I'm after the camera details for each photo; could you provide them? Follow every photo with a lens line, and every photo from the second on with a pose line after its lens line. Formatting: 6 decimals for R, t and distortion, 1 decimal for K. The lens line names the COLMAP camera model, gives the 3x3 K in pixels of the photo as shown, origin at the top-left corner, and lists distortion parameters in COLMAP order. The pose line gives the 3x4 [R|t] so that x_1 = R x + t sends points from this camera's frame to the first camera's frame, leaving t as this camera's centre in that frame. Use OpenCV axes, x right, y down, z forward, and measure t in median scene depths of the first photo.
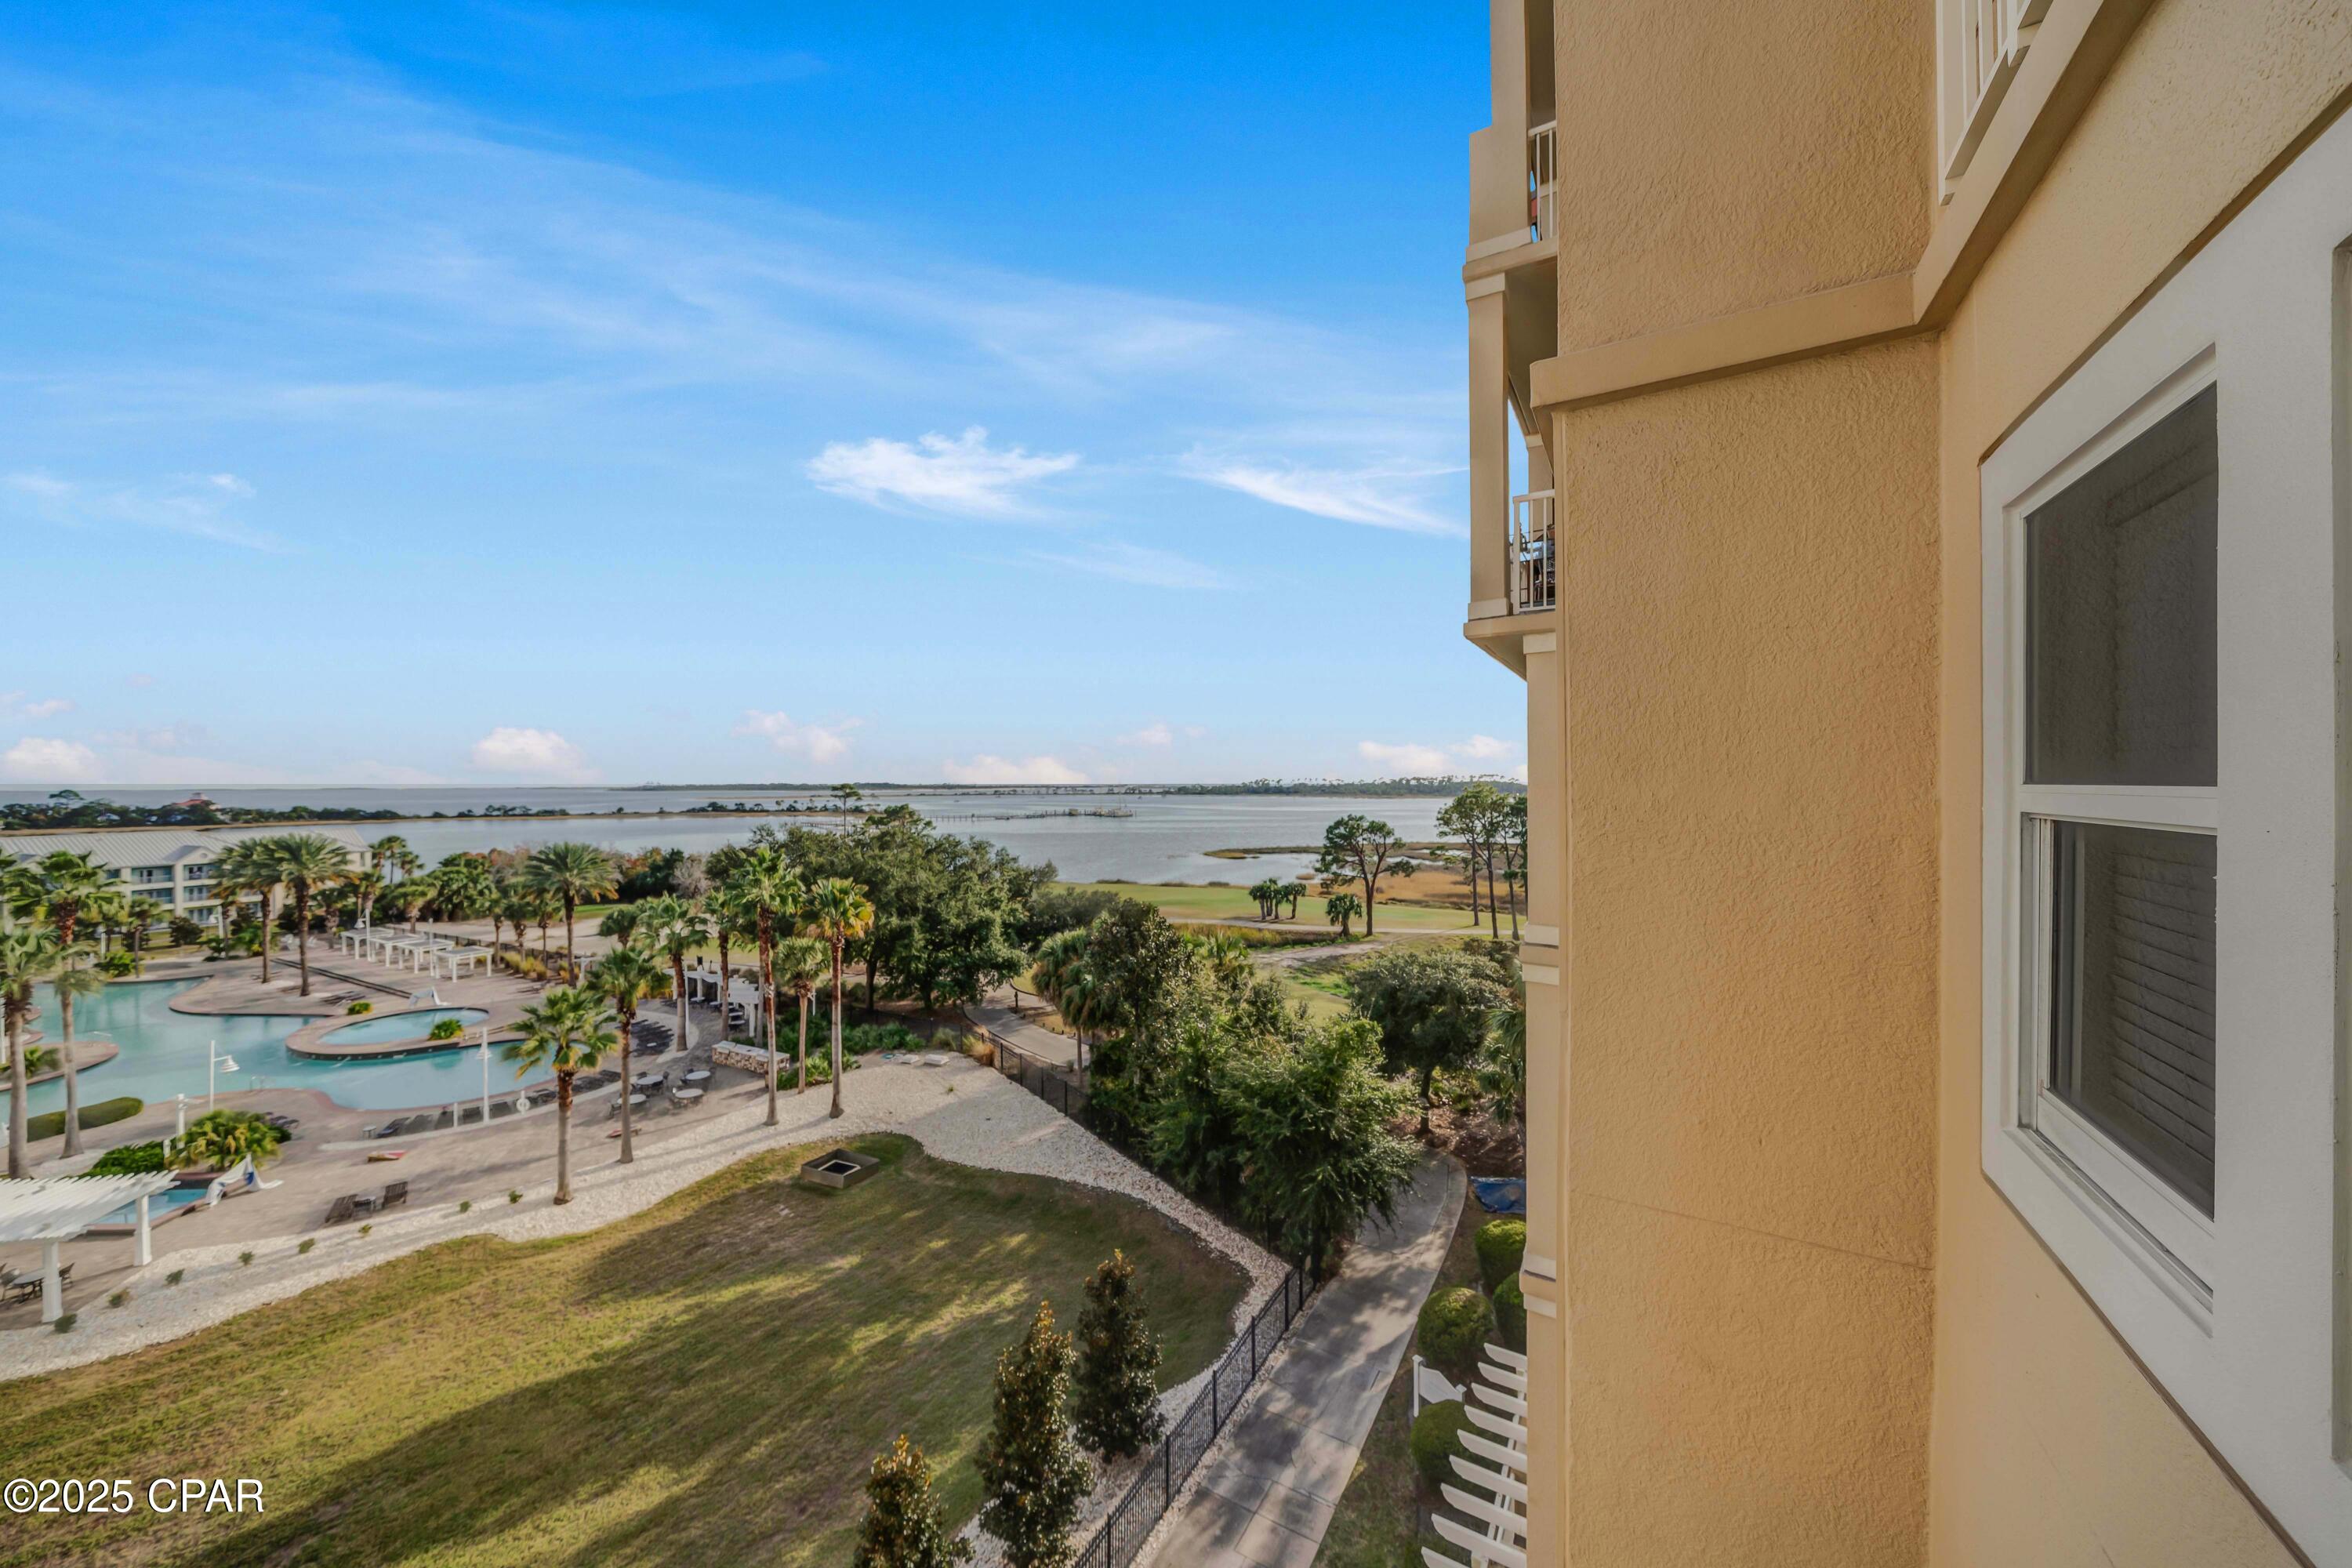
lens RADIAL K [[828.2, 0, 1166.8], [0, 828.2, 791.9], [0, 0, 1]] dist [-0.003808, 0.000153]
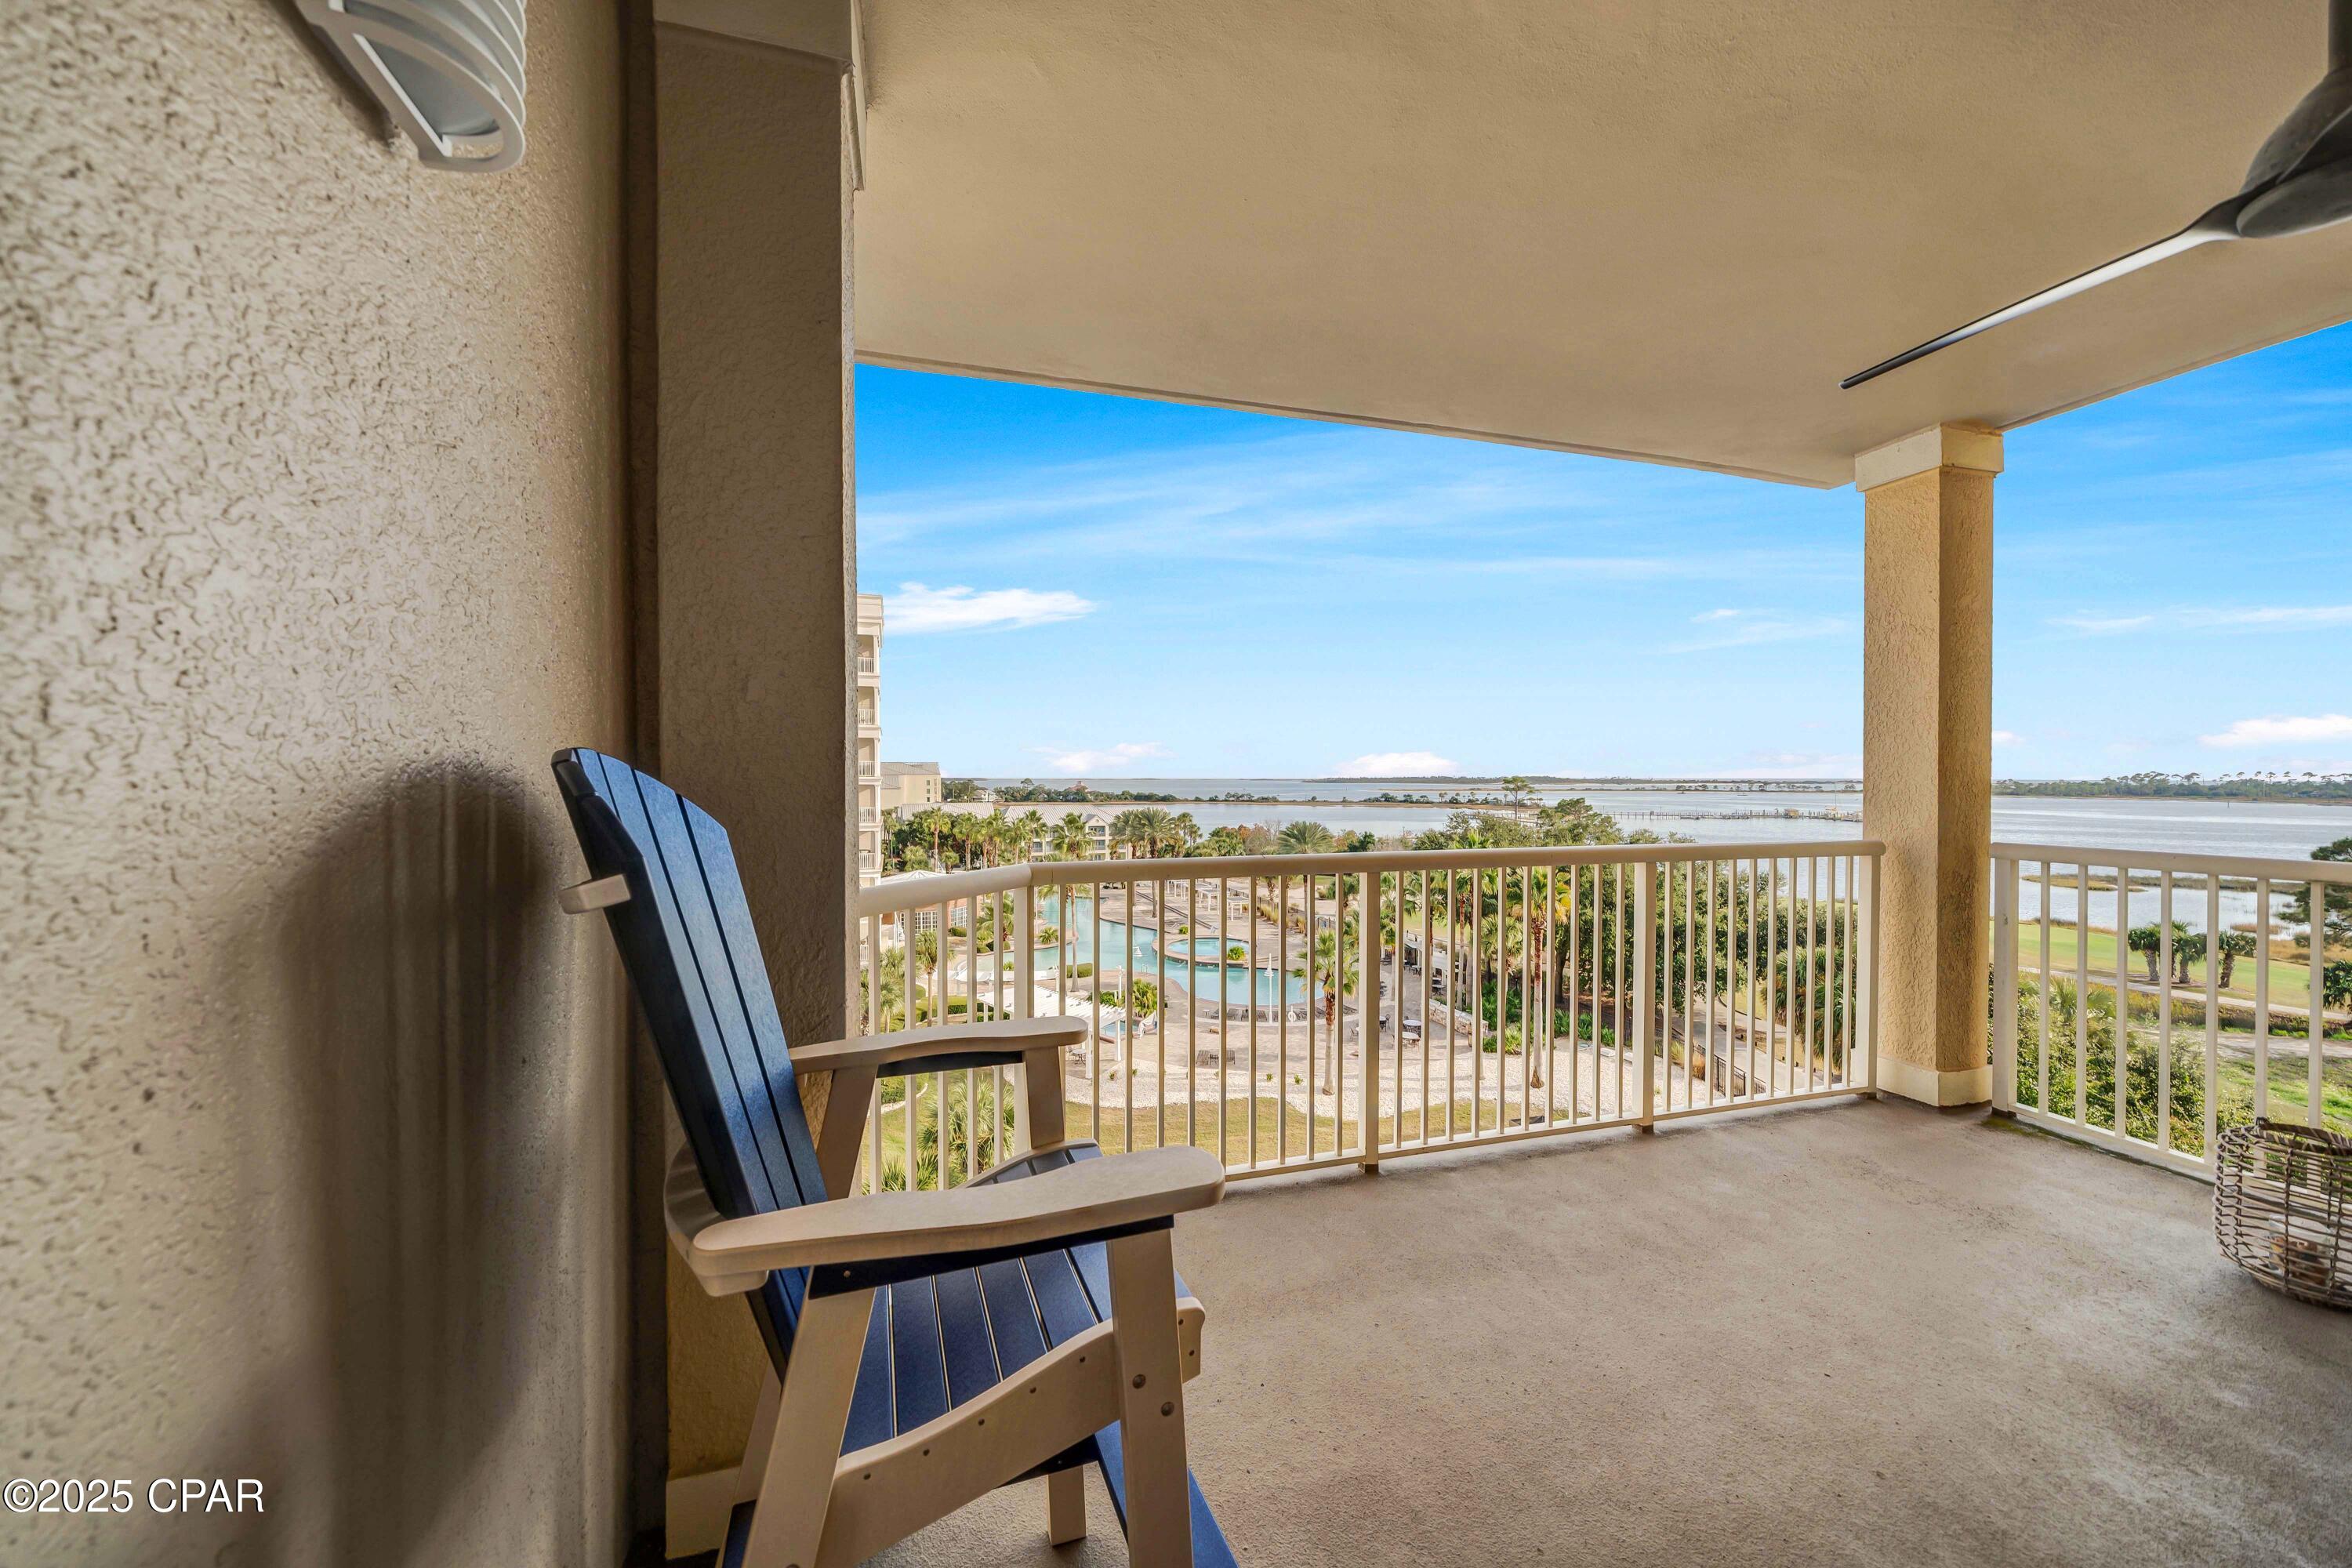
lens RADIAL K [[828.2, 0, 1159.0], [0, 828.2, 793.0], [0, 0, 1]] dist [-0.003808, 0.000153]
pose [[0.722475, 0.017489, -0.691176, -0.019056], [-0.011224, 0.999845, 0.013567, 0.004005], [0.691306, -0.002044, 0.722559, -0.104203]]
